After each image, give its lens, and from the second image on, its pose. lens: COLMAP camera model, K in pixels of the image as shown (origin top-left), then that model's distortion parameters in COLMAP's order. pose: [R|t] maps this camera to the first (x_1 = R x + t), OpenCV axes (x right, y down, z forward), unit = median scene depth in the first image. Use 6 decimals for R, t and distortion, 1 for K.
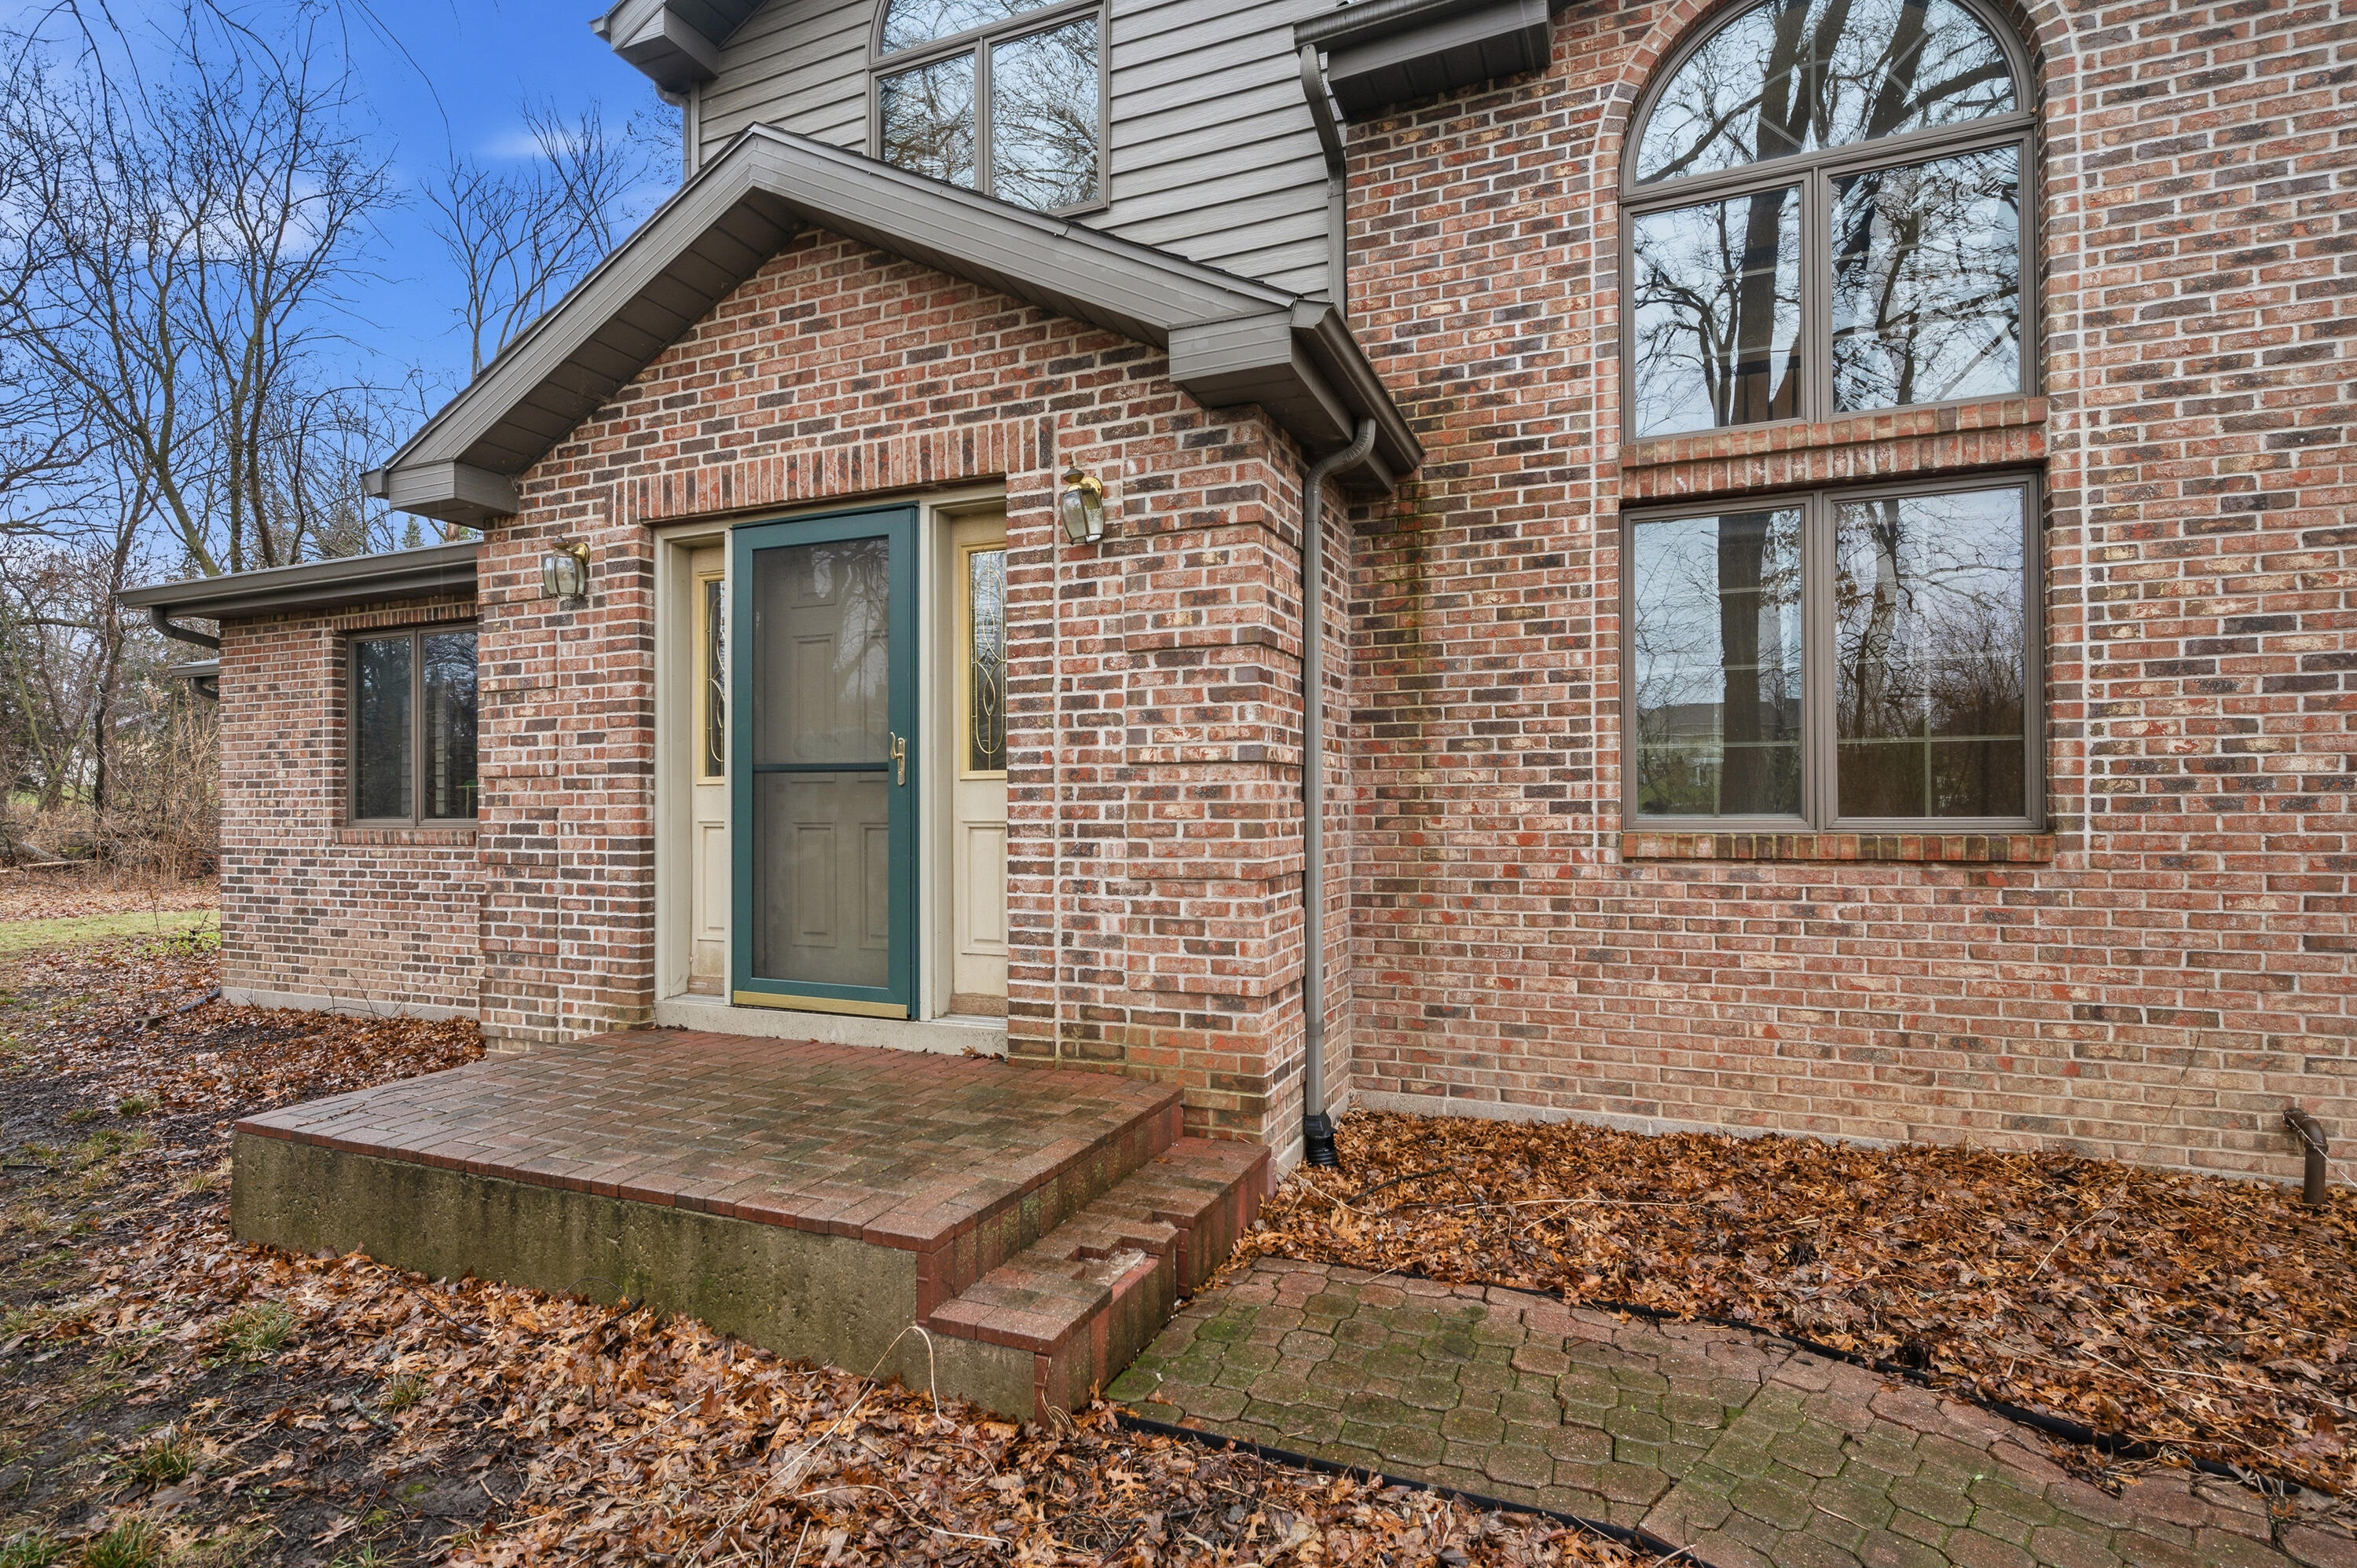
lens RADIAL K [[1154.5, 0, 1178.5], [0, 1154.5, 784.0], [0, 0, 1]] dist [0.000475, 0.000007]
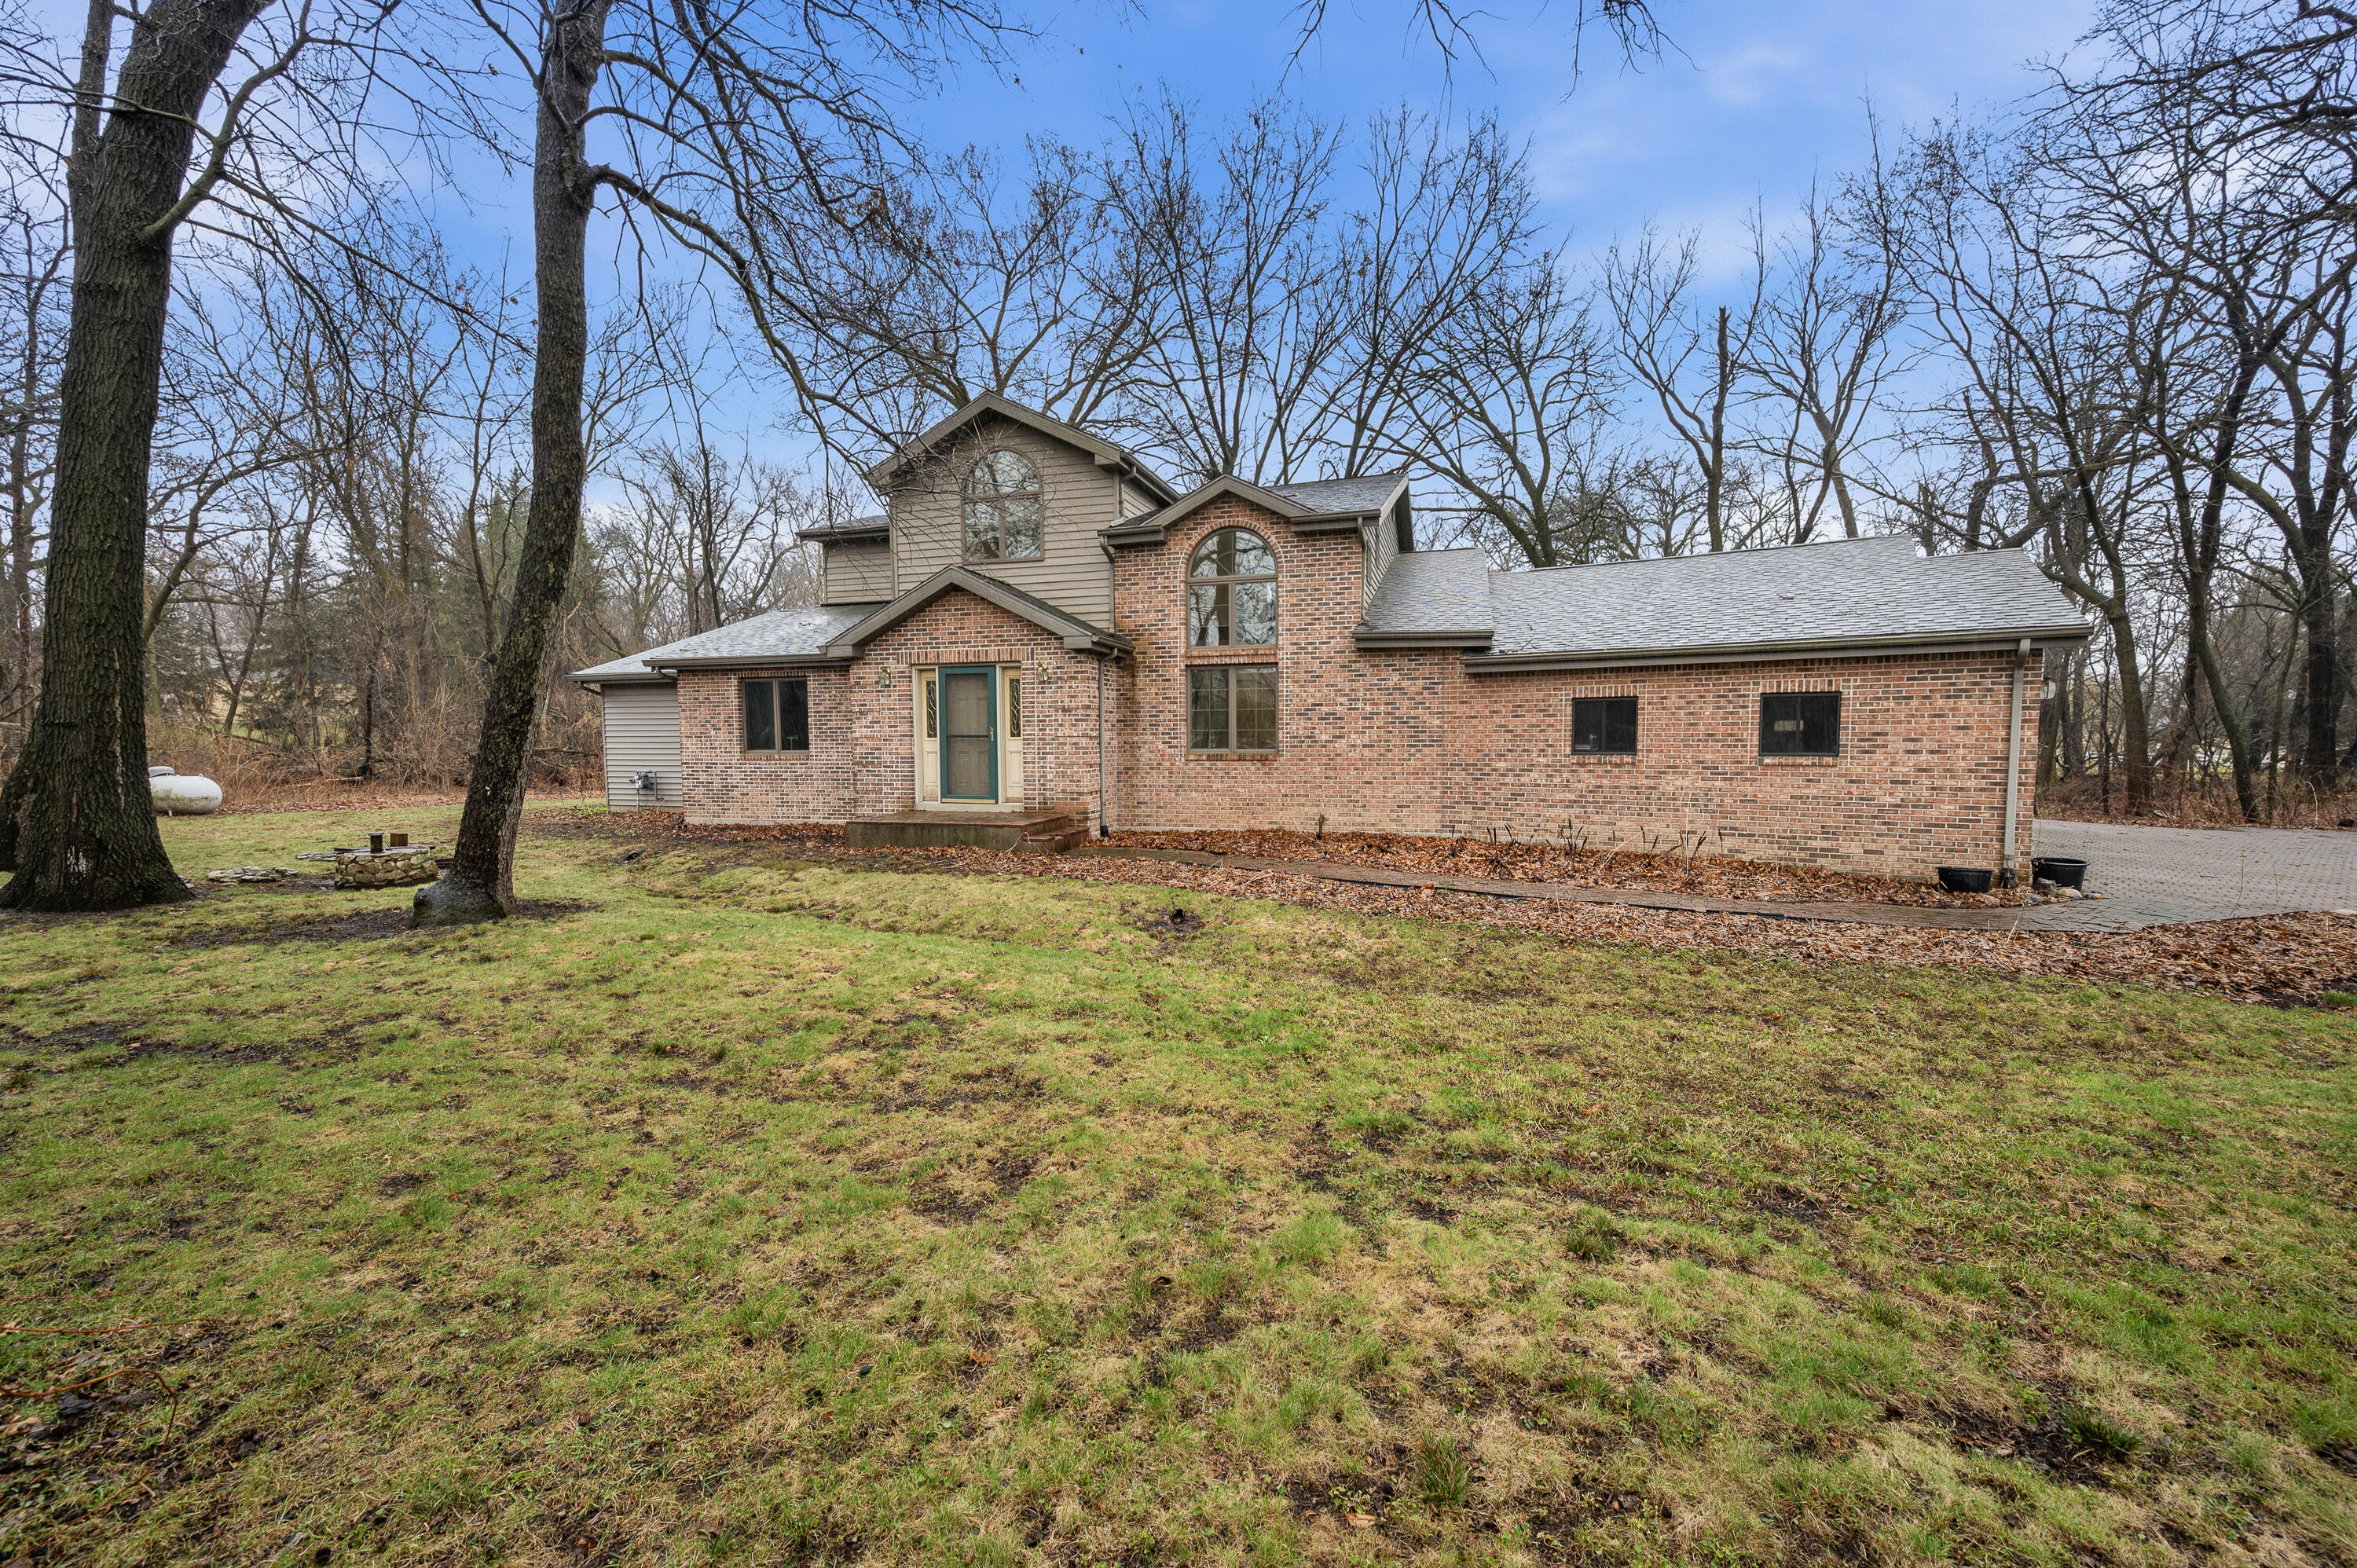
lens RADIAL K [[941.1, 0, 1178.5], [0, 941.1, 784.0], [0, 0, 1]] dist [-0.000081, -0.000036]
pose [[0.993912, -0.007625, 0.109917, 0.021923], [-0.000306, 0.997407, 0.071964, -0.078659], [-0.110180, -0.071559, 0.991332, -2.036635]]
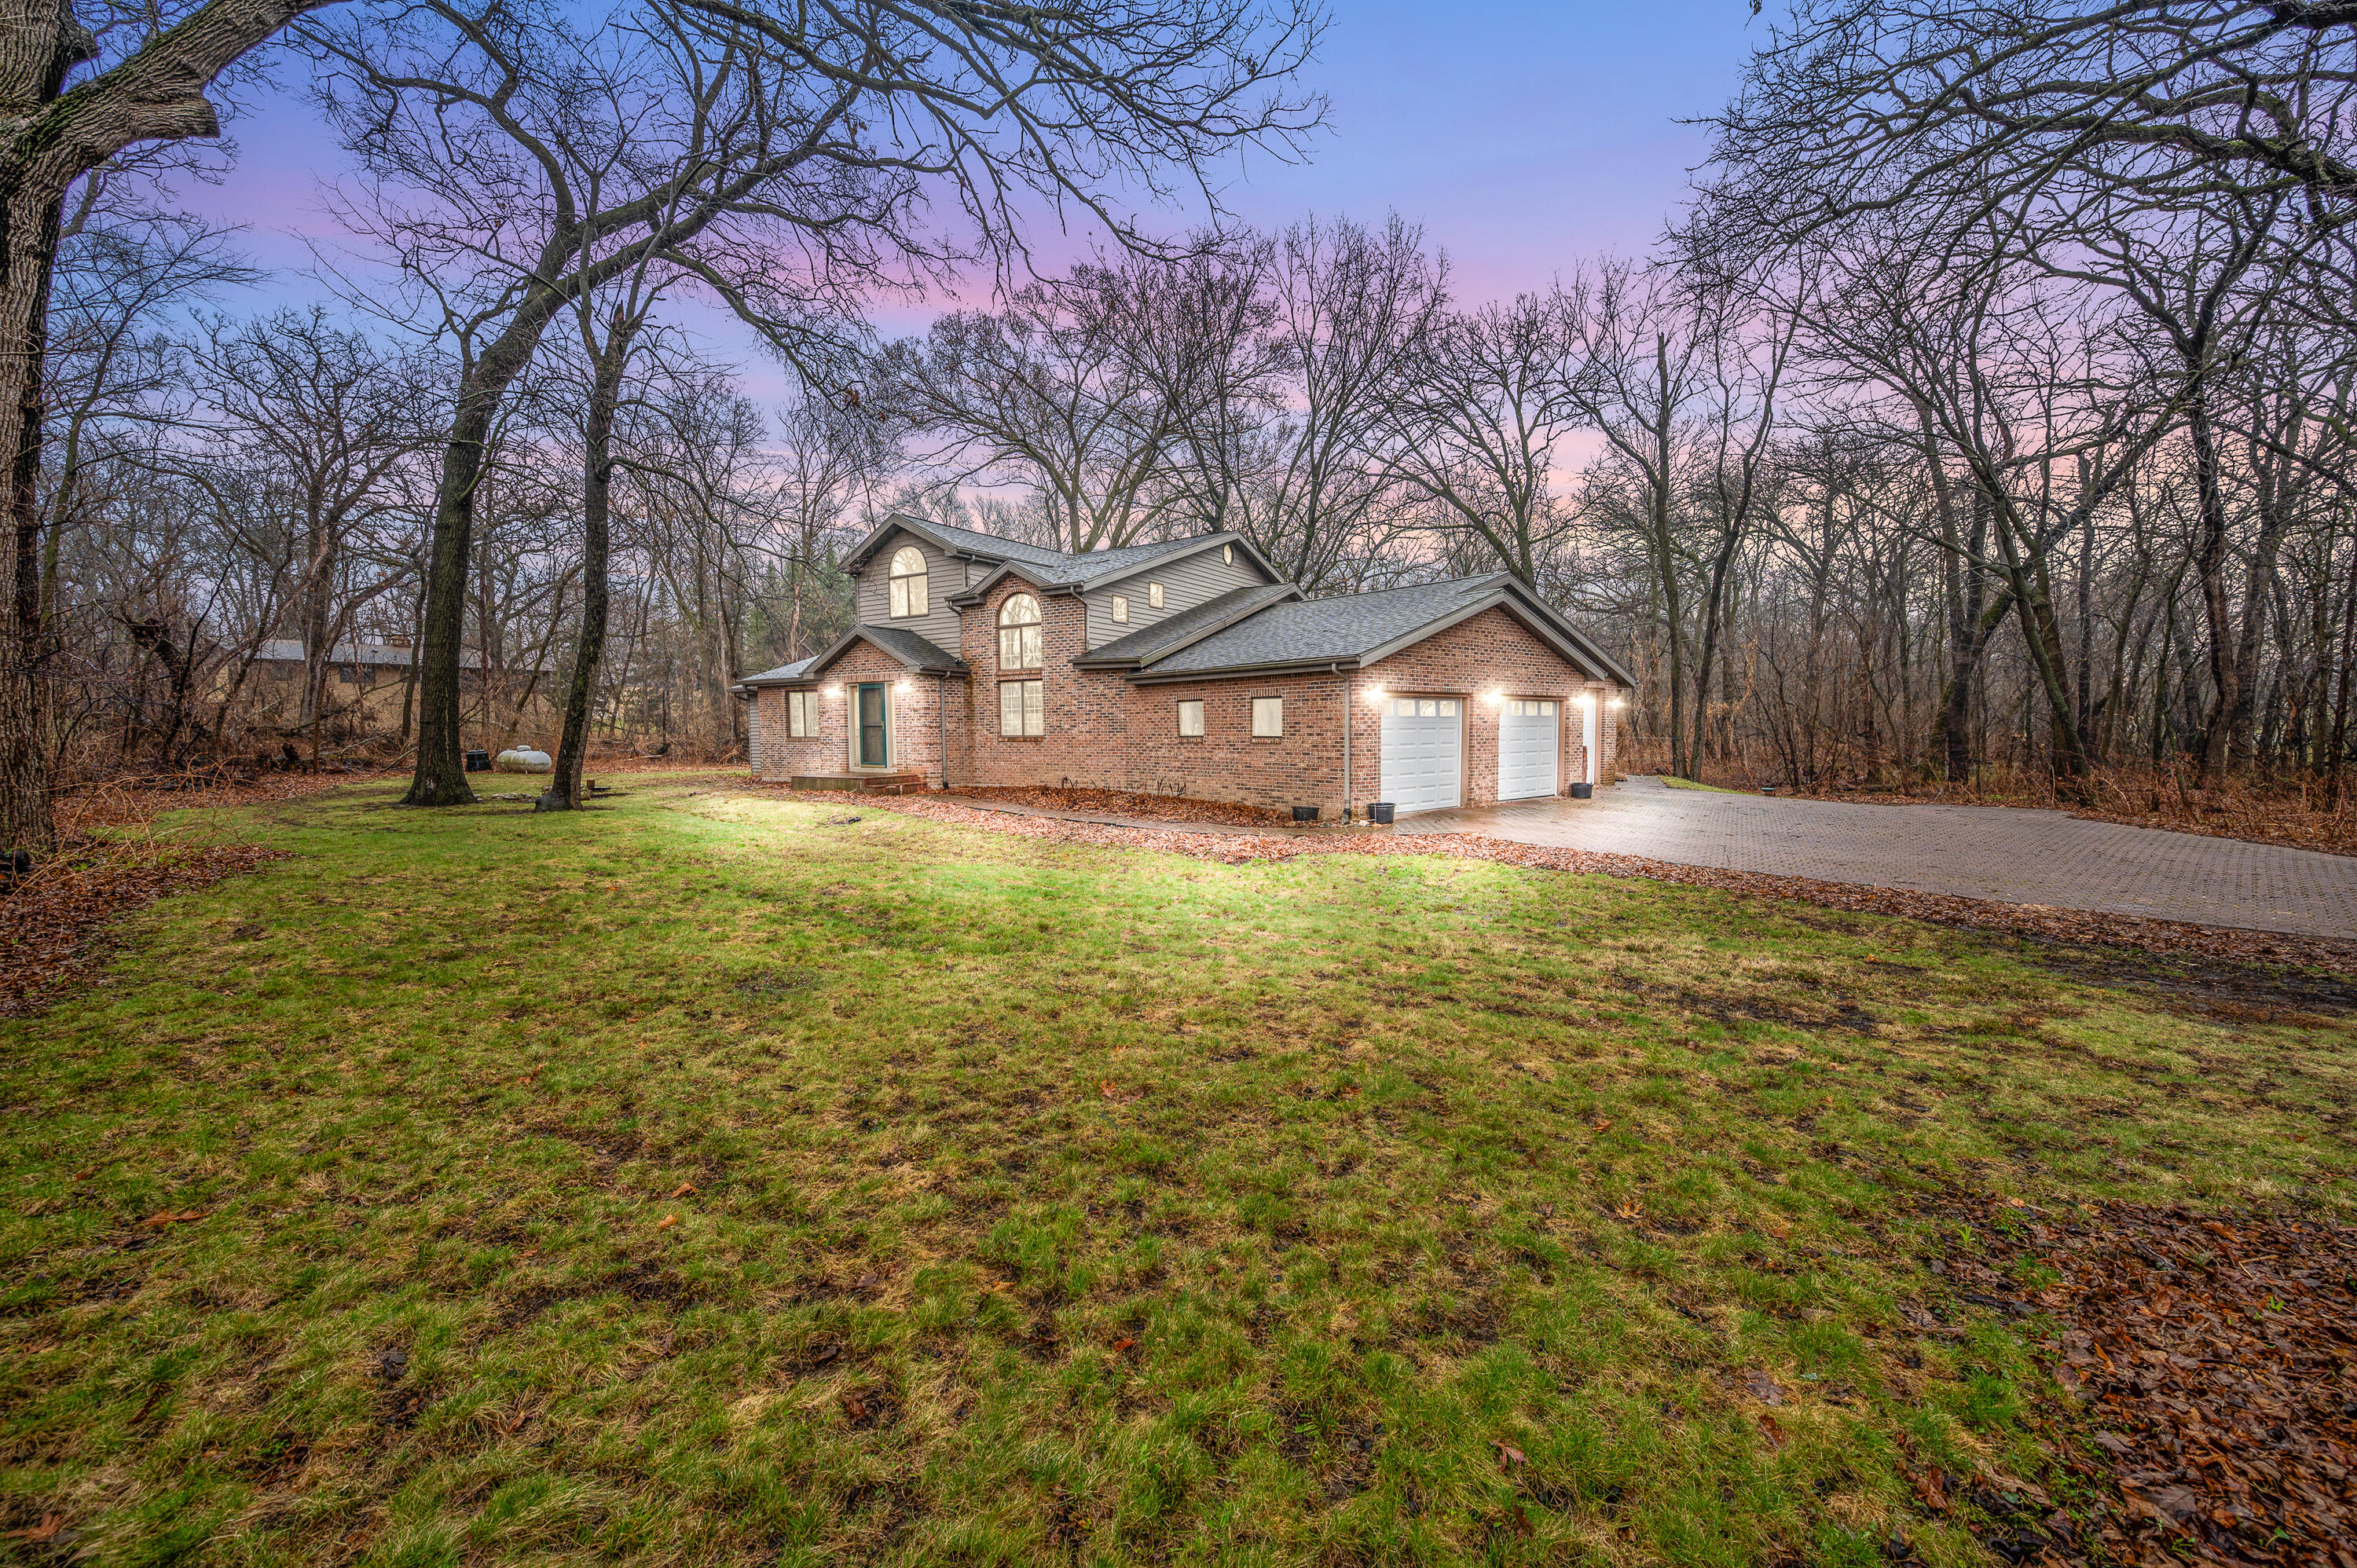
lens RADIAL K [[941.1, 0, 1178.5], [0, 941.1, 784.0], [0, 0, 1]] dist [-0.000081, -0.000036]
pose [[0.989422, 0.001678, -0.145053, 1.974306], [0.009579, 0.996995, 0.076873, -0.079040], [0.144746, -0.077449, 0.986433, -3.602788]]
